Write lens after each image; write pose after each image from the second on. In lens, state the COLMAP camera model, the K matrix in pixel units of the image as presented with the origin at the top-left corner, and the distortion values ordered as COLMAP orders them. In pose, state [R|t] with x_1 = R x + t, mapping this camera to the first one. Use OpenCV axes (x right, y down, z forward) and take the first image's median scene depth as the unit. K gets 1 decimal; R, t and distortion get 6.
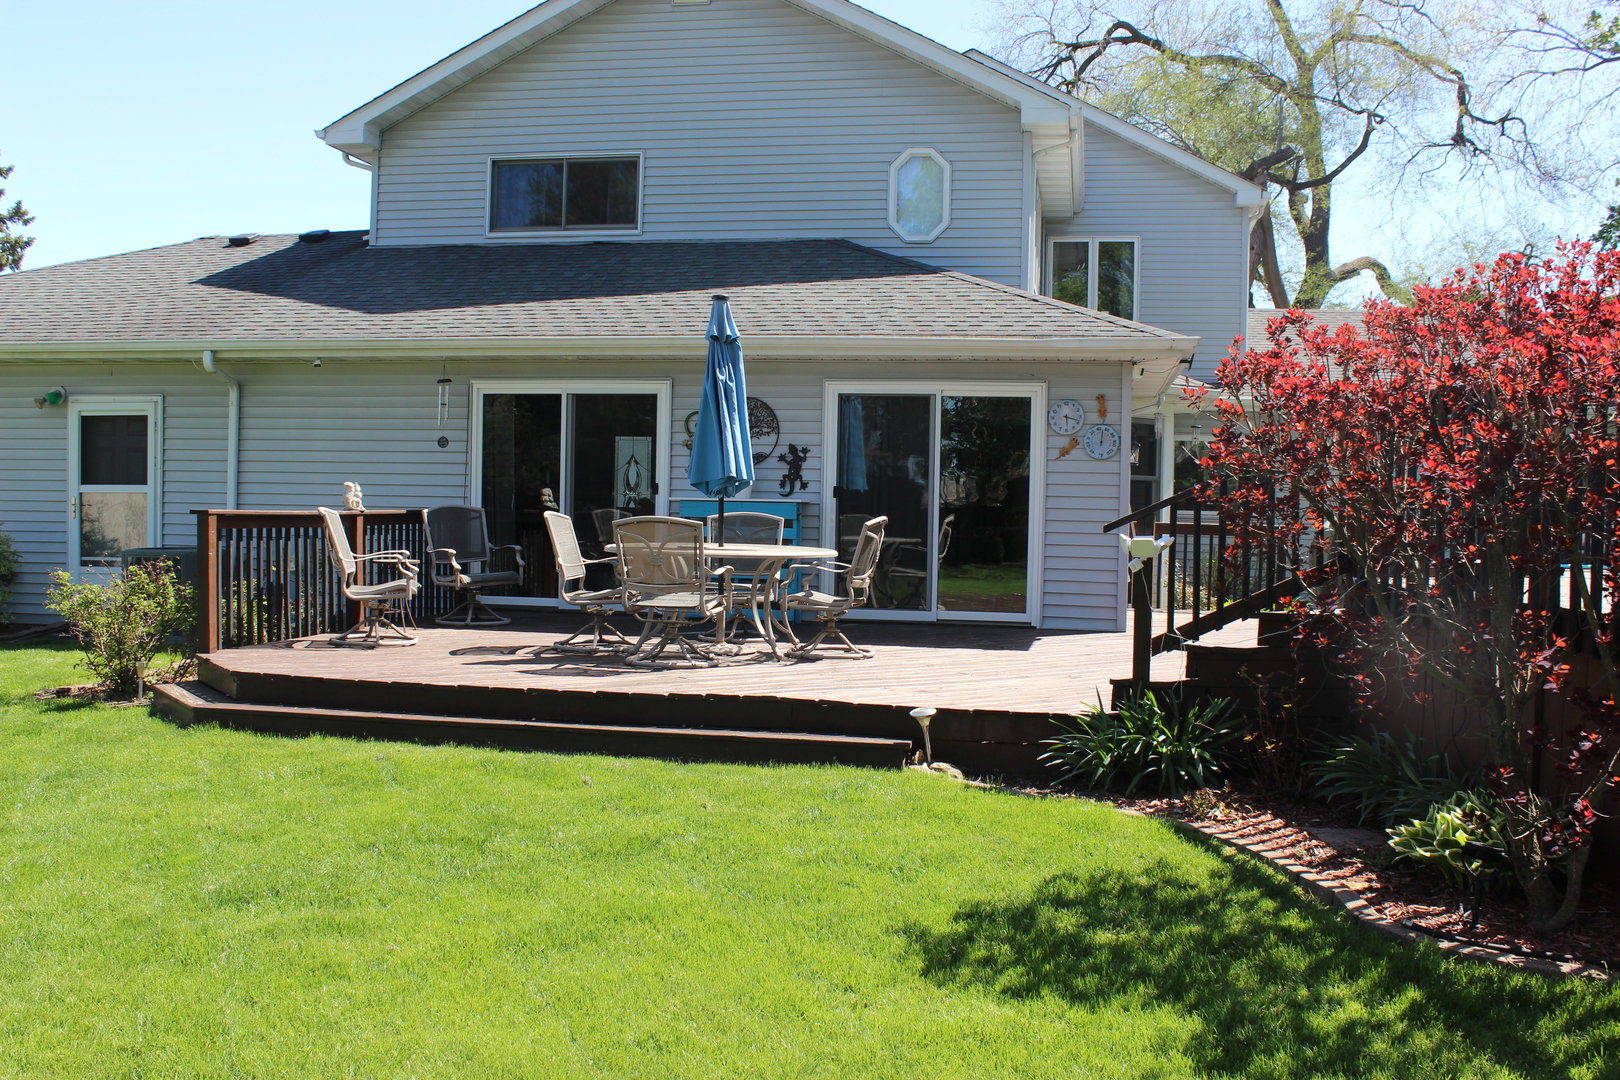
lens RADIAL K [[1606.3, 0, 810.0], [0, 1606.3, 540.0], [0, 0, 1]] dist [-0.230983, 0.344405]
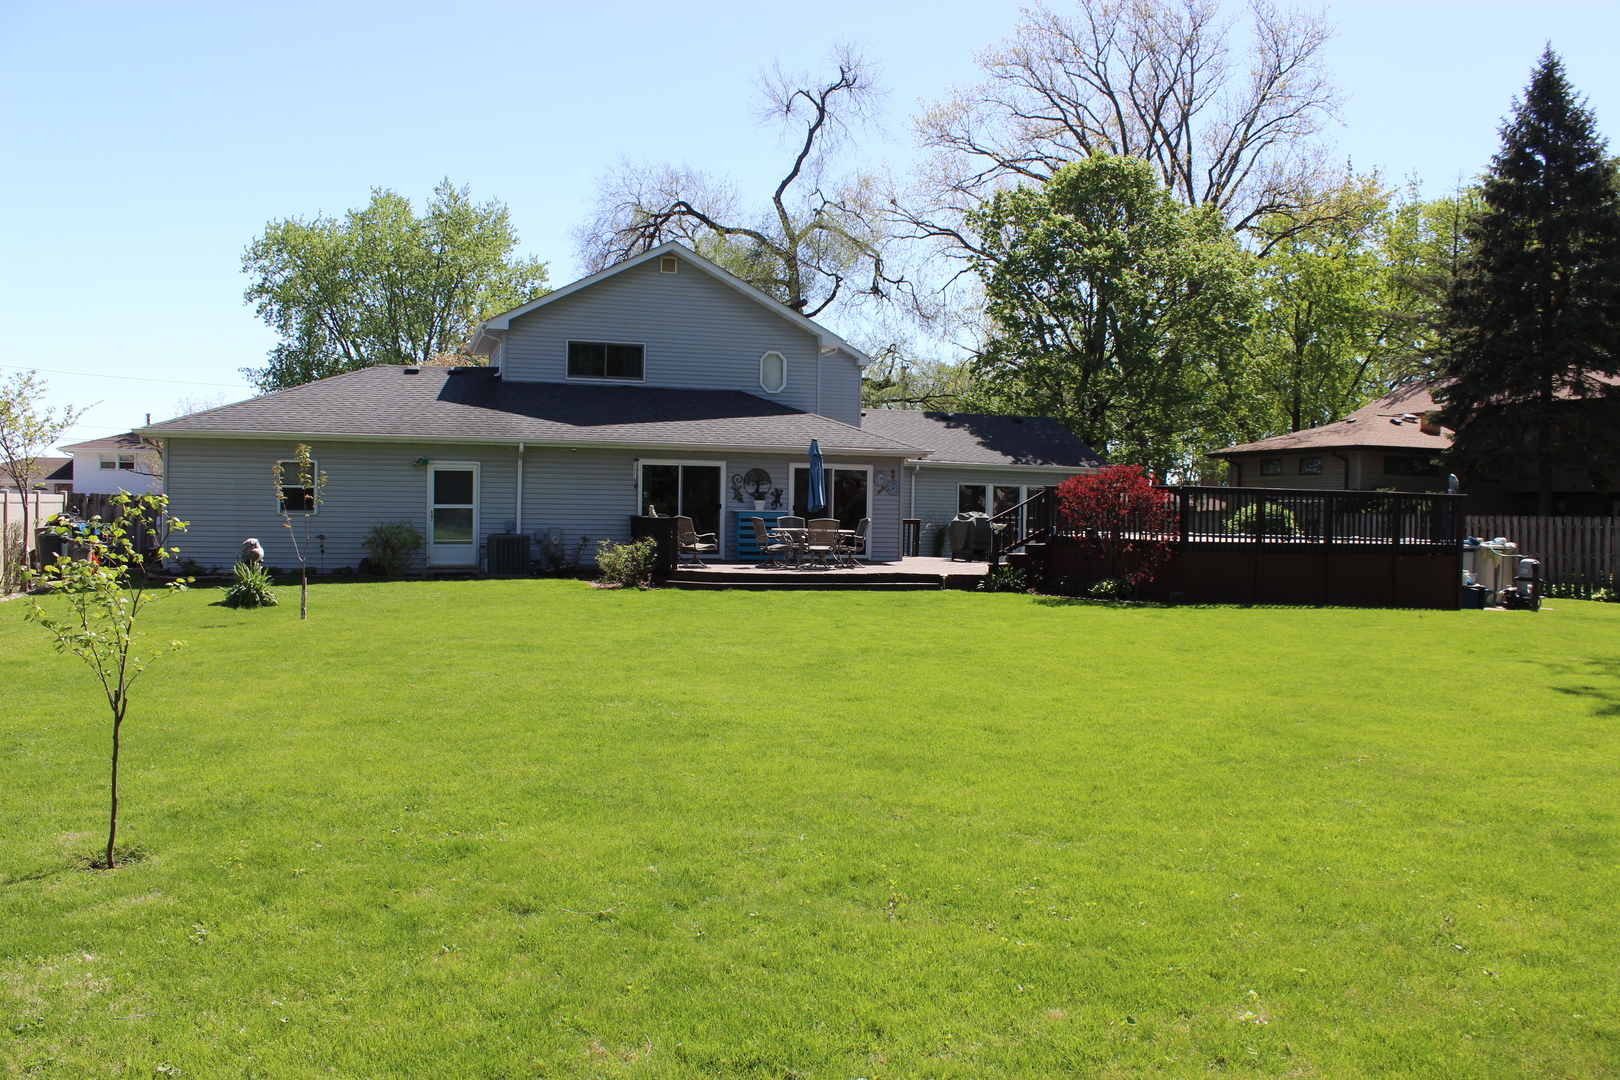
lens RADIAL K [[1487.8, 0, 810.0], [0, 1487.8, 540.0], [0, 0, 1]] dist [-0.048878, 0.002255]
pose [[0.885072, -0.015224, 0.465205, -0.939706], [0.010614, 0.999865, 0.012526, -0.007236], [-0.465333, -0.006148, 0.885114, -0.961936]]
